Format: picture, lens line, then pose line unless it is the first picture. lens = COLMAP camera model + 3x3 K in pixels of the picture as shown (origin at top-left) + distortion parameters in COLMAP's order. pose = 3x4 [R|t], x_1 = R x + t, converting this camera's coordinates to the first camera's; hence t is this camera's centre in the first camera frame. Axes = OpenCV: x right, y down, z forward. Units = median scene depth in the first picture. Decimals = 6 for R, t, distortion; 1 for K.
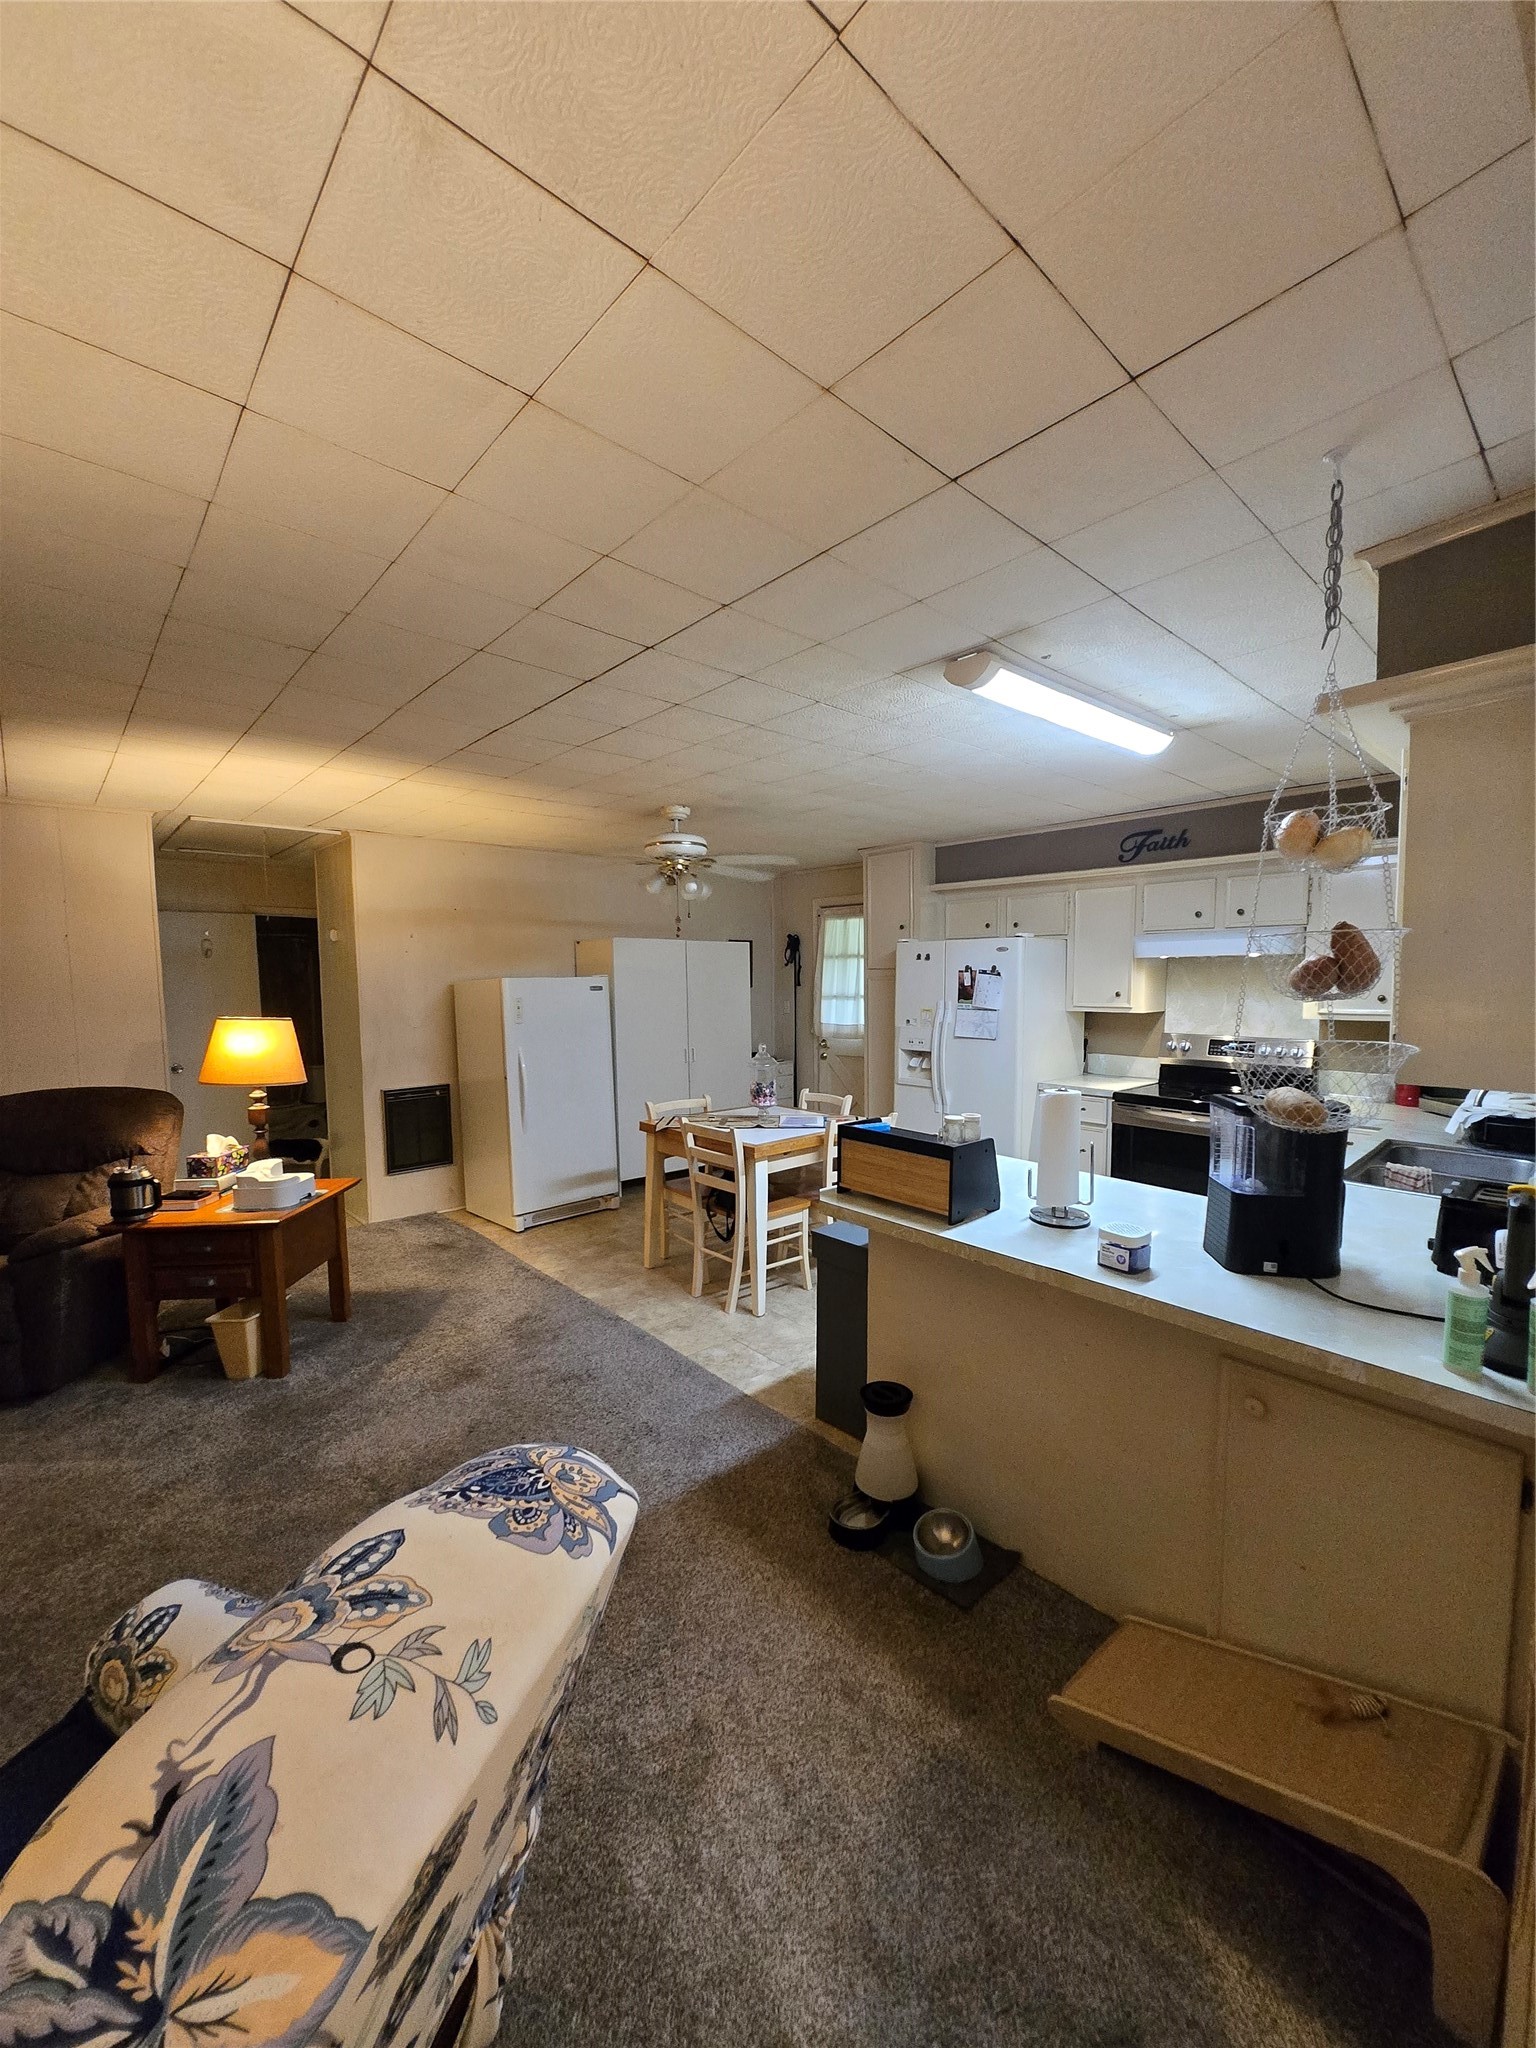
lens RADIAL K [[799.4, 0, 769.6], [0, 799.4, 1031.8], [0, 0, 1]] dist [-0.003443, 0.002671]
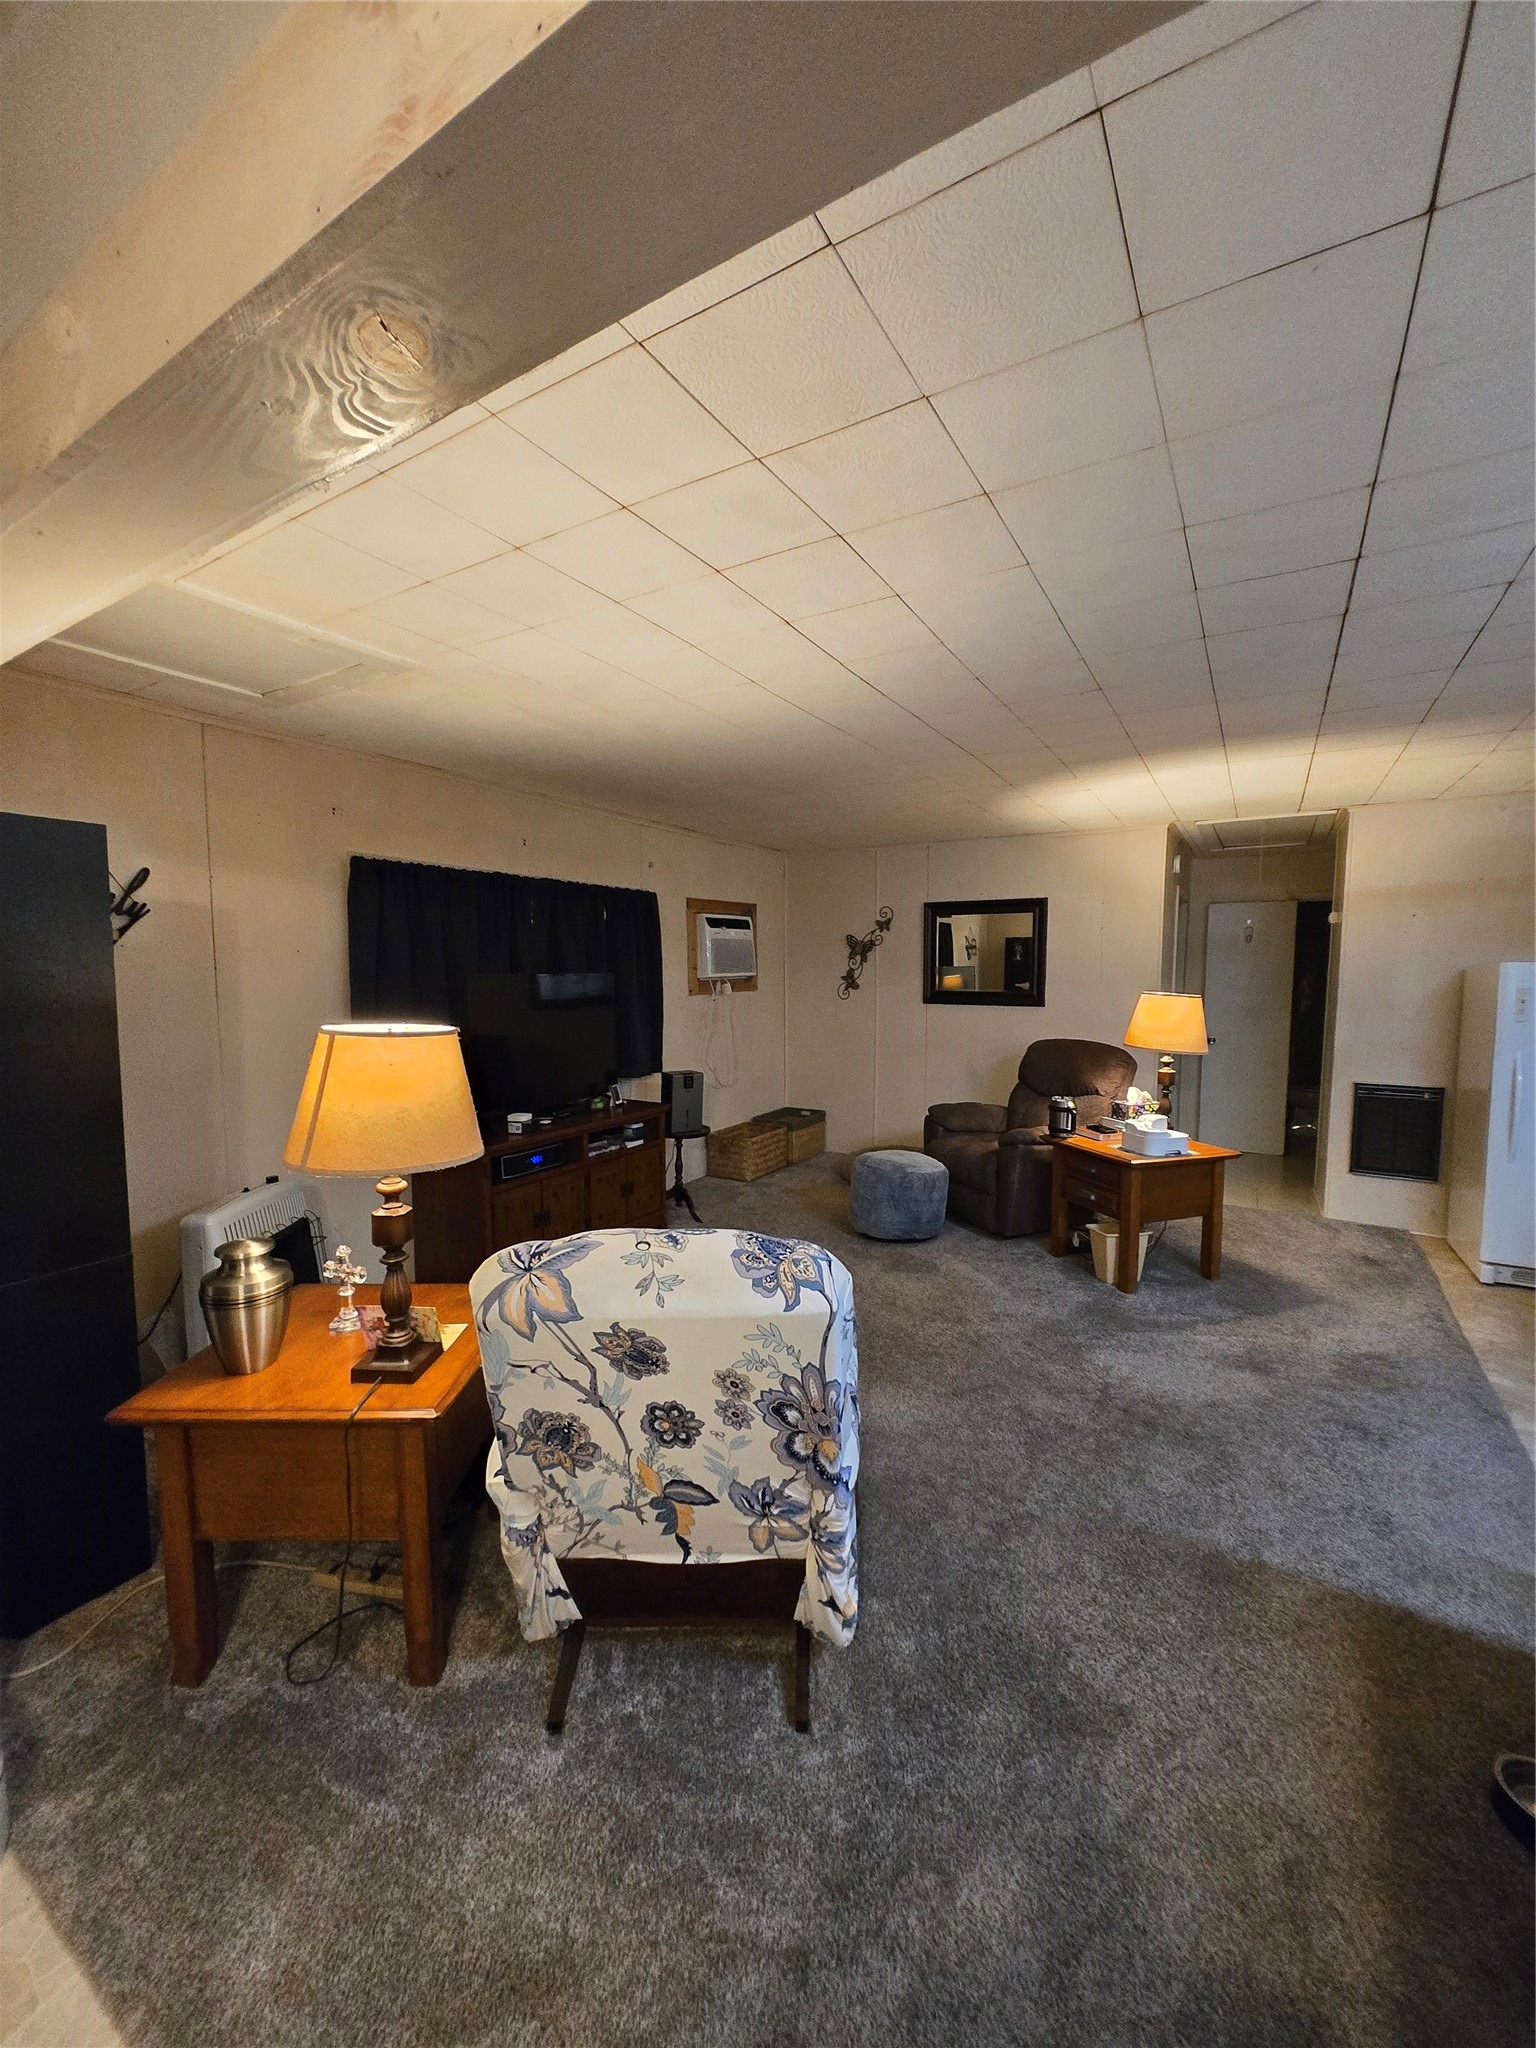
lens RADIAL K [[799.4, 0, 778.1], [0, 799.4, 1029.2], [0, 0, 1]] dist [-0.003443, 0.002671]
pose [[0.279515, 0.085862, -0.956295, 0.349097], [-0.073986, 0.994958, 0.067709, -0.002495], [0.957287, 0.051827, 0.284458, 0.140504]]
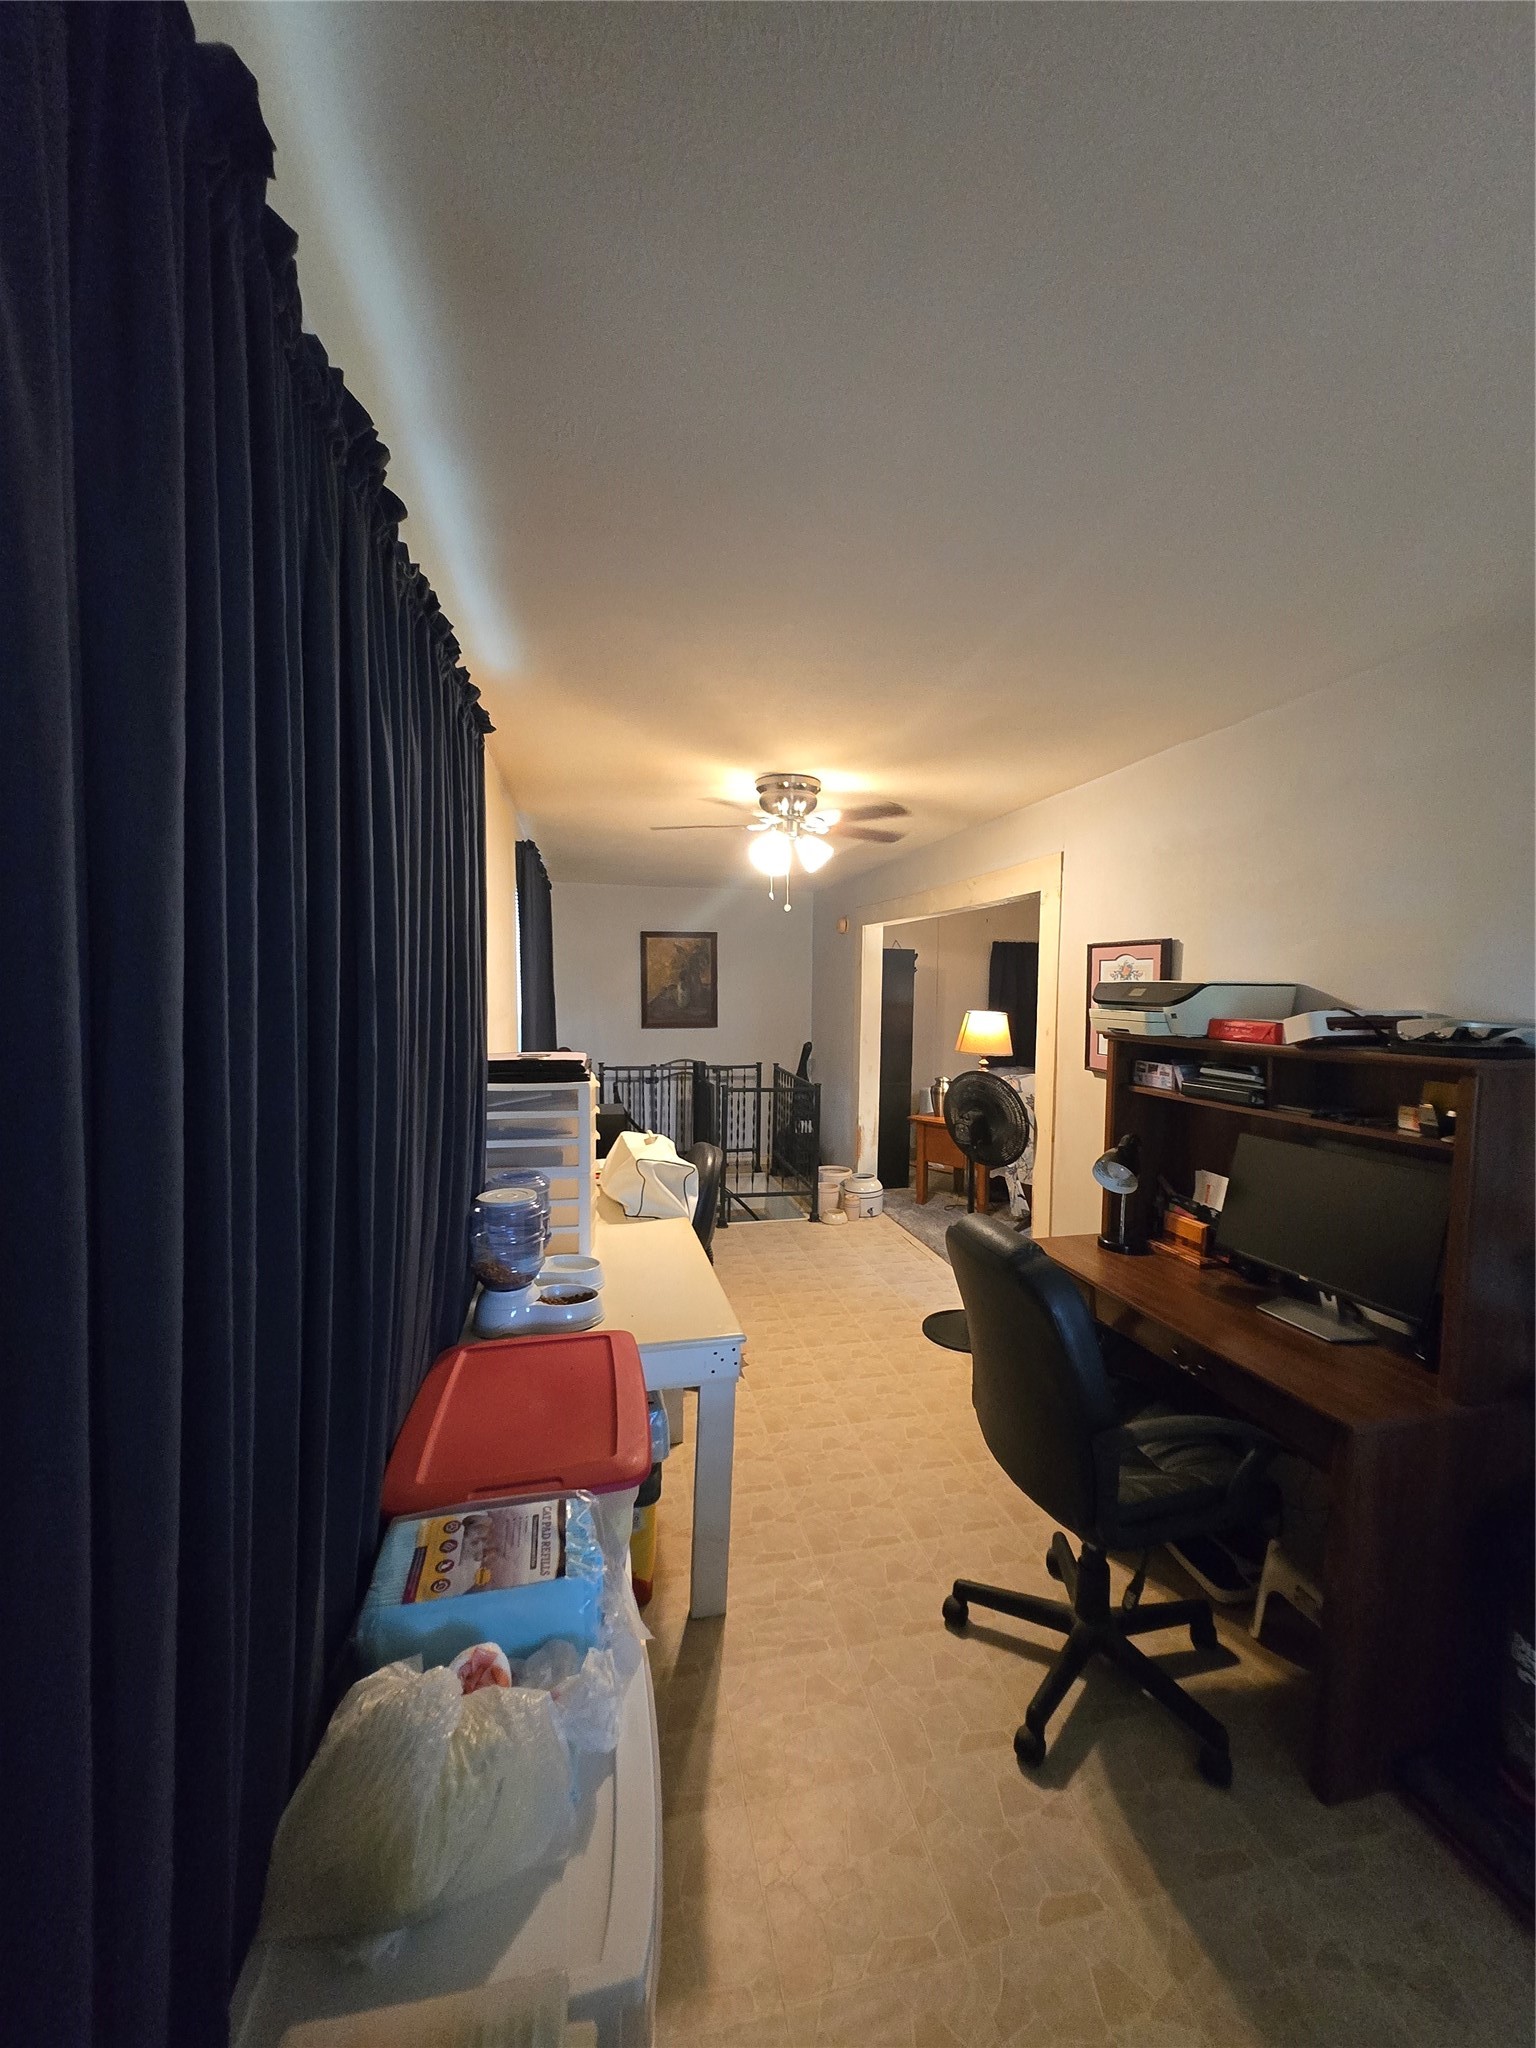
lens RADIAL K [[799.4, 0, 775.9], [0, 799.4, 1020.8], [0, 0, 1]] dist [-0.003443, 0.002671]
pose [[-0.496701, 0.044062, -0.866802, 1.483870], [-0.072828, 0.993072, 0.092214, -0.052637], [0.864861, 0.108930, -0.490051, 0.499667]]
